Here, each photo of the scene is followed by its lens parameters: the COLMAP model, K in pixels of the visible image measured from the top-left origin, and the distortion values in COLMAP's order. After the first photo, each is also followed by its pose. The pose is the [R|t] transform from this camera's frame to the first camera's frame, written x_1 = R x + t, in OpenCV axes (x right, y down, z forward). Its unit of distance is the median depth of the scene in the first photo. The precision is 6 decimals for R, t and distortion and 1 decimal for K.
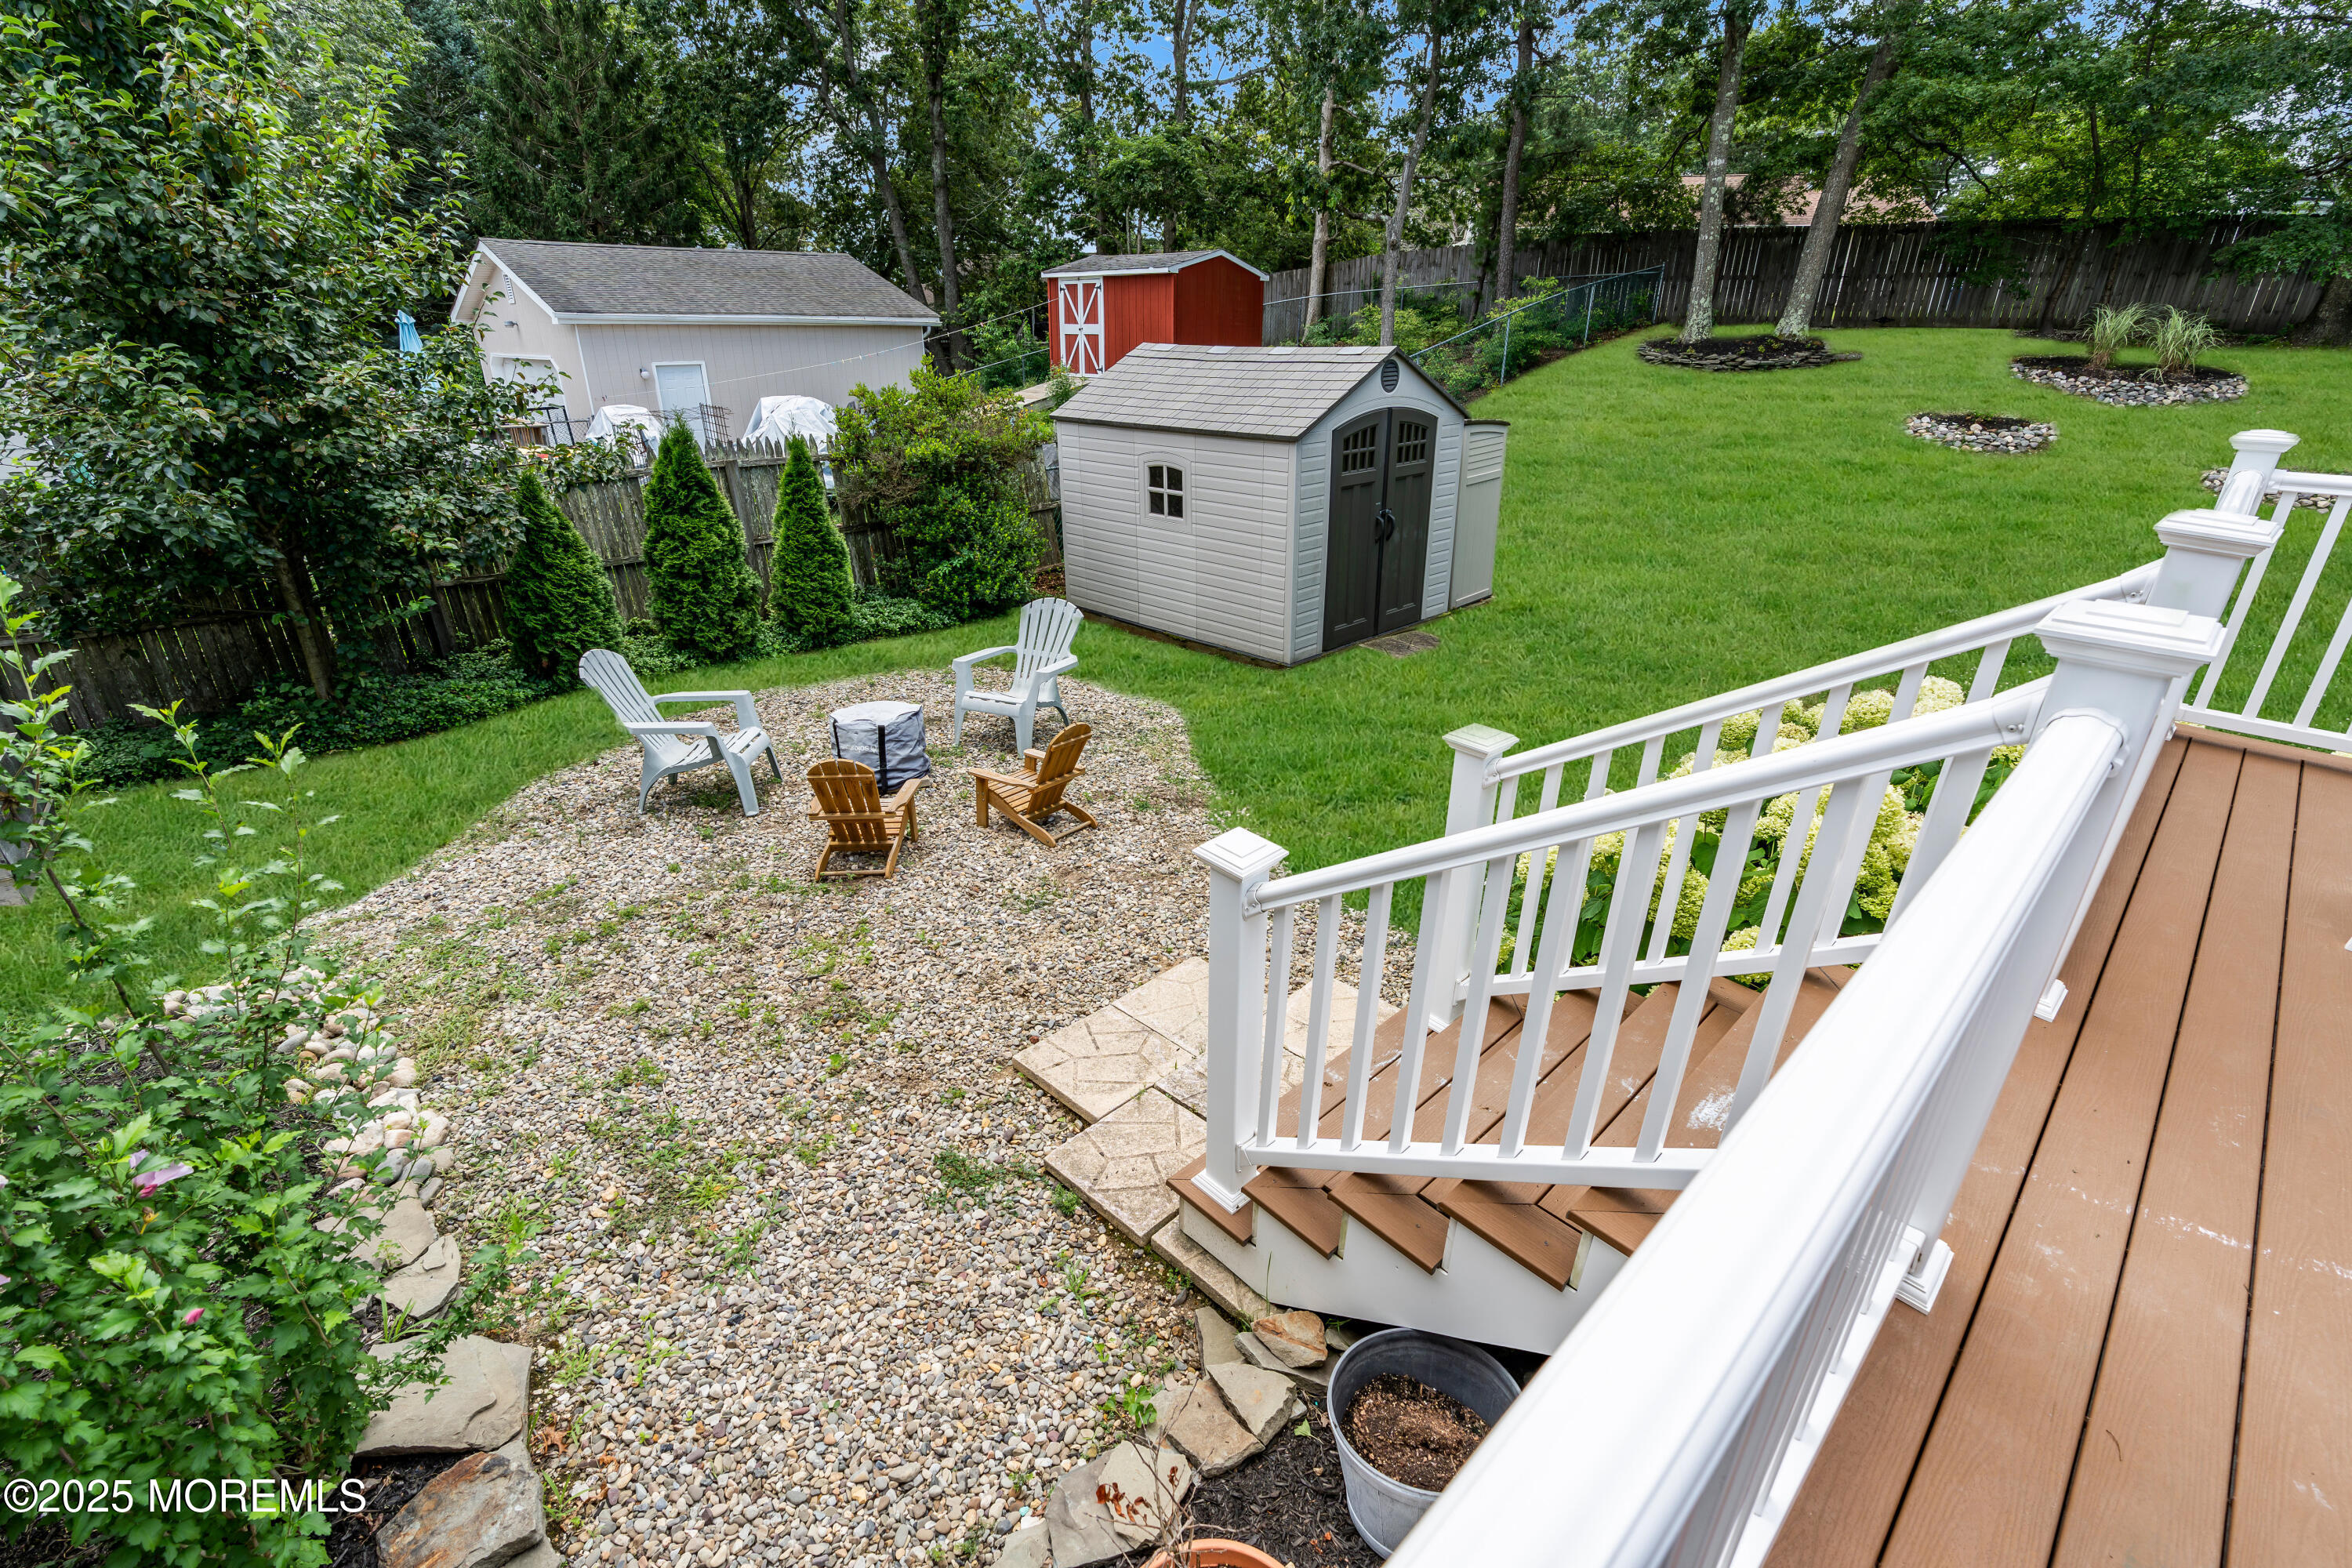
lens RADIAL K [[1054.8, 0, 1180.8], [0, 1054.8, 788.8], [0, 0, 1]] dist [-0.011141, 0.003217]
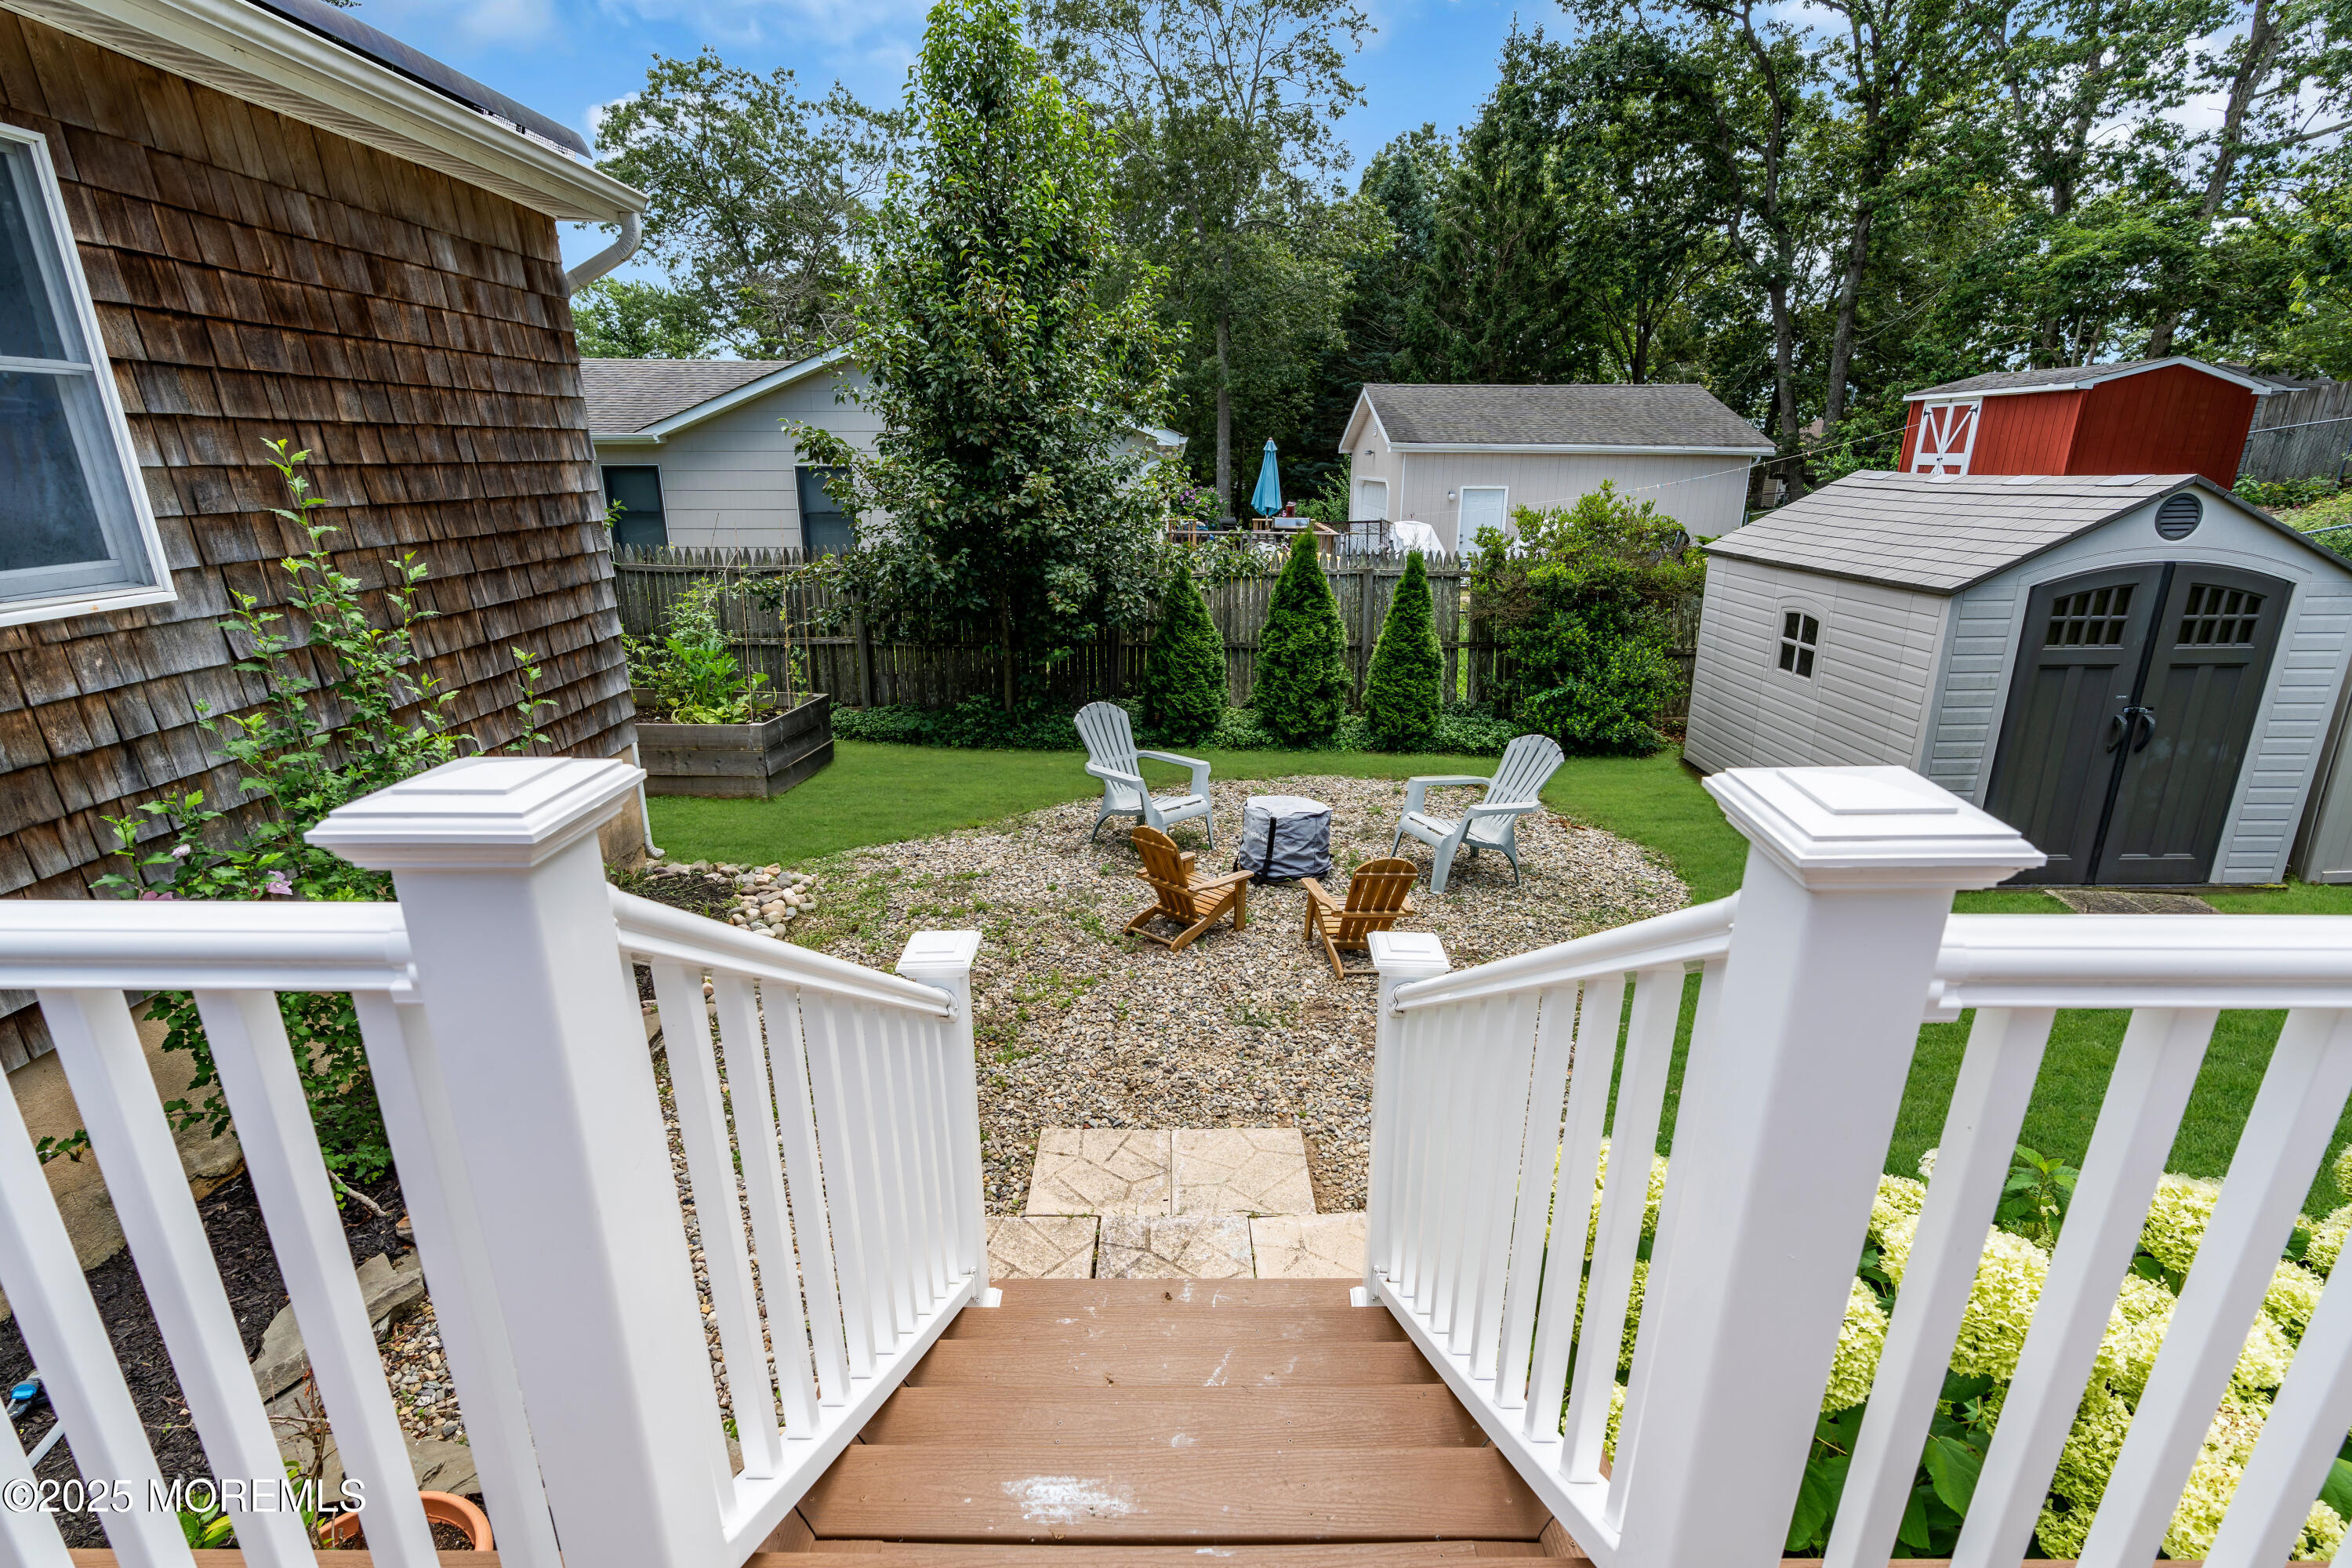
lens RADIAL K [[1054.8, 0, 1172.0], [0, 1054.8, 797.2], [0, 0, 1]] dist [-0.011141, 0.003217]
pose [[0.707810, 0.215717, -0.672659, 0.113529], [-0.284122, 0.958751, 0.008496, -0.020431], [0.646745, 0.185104, 0.739903, 0.058033]]
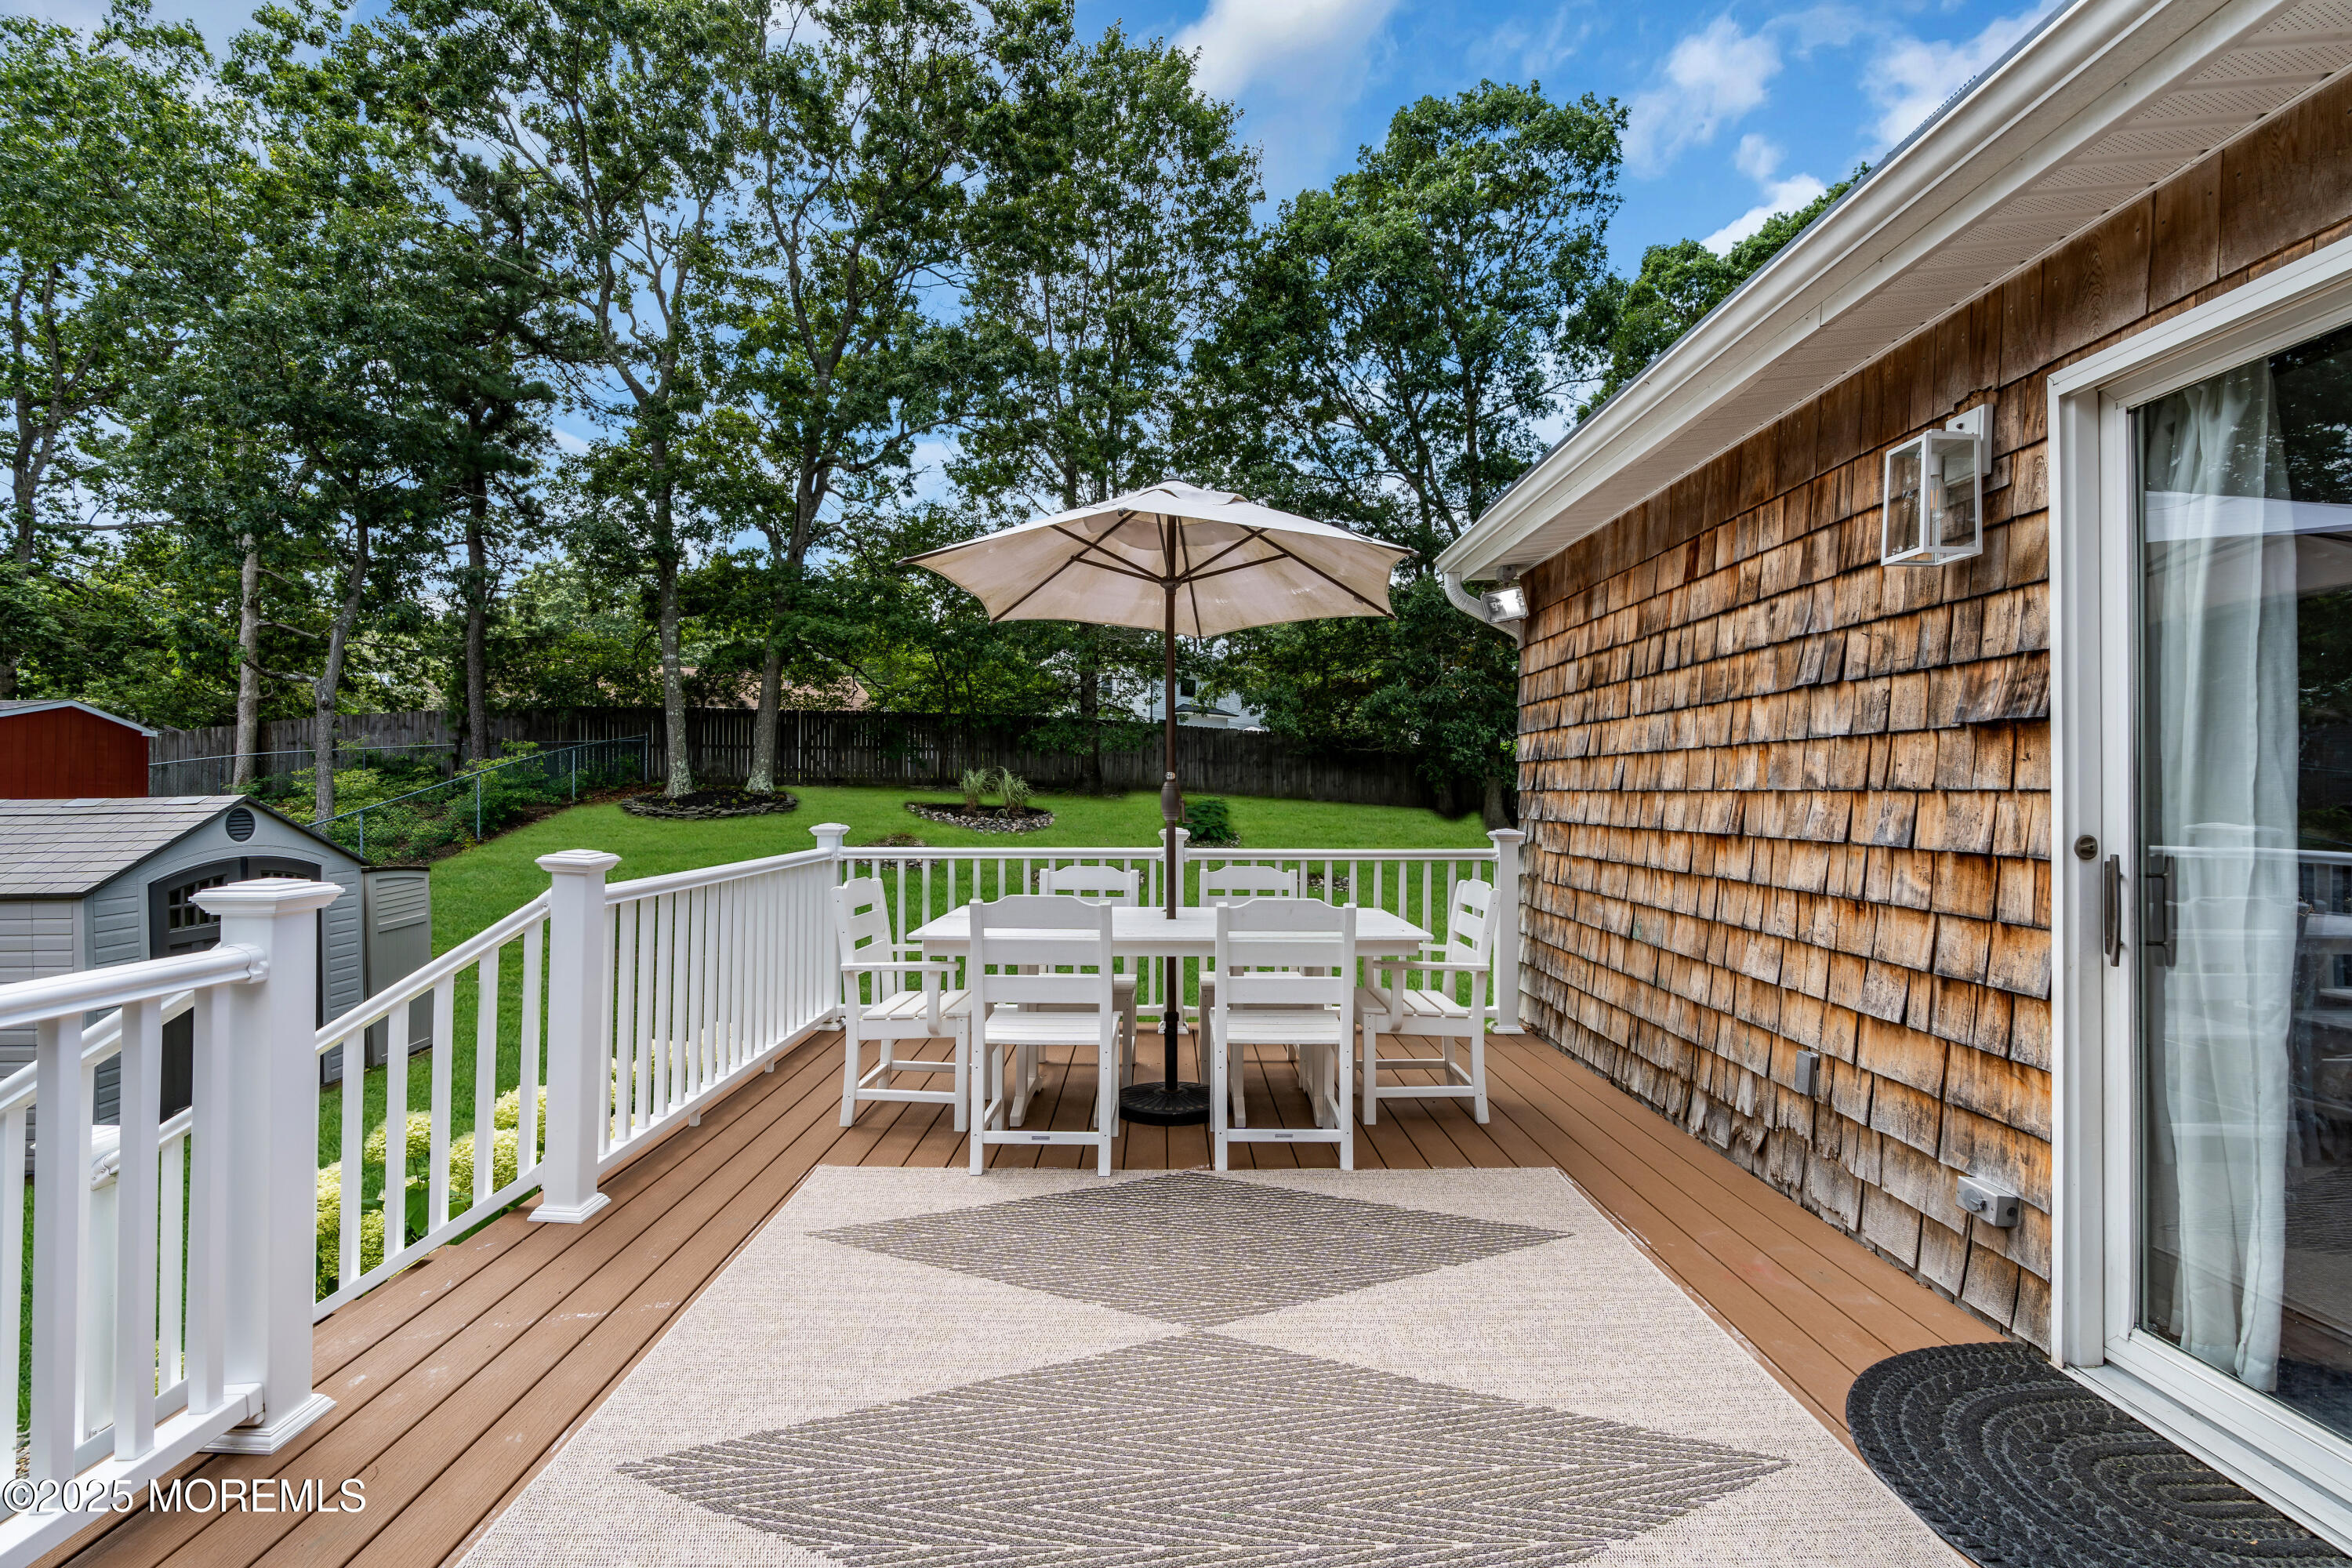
lens RADIAL K [[1054.8, 0, 1184.5], [0, 1054.8, 770.9], [0, 0, 1]] dist [-0.011141, 0.003217]
pose [[0.687055, 0.009457, 0.726544, 0.048407], [0.296438, 0.909267, -0.292160, 0.039357], [-0.663386, 0.416105, 0.621913, -0.070542]]
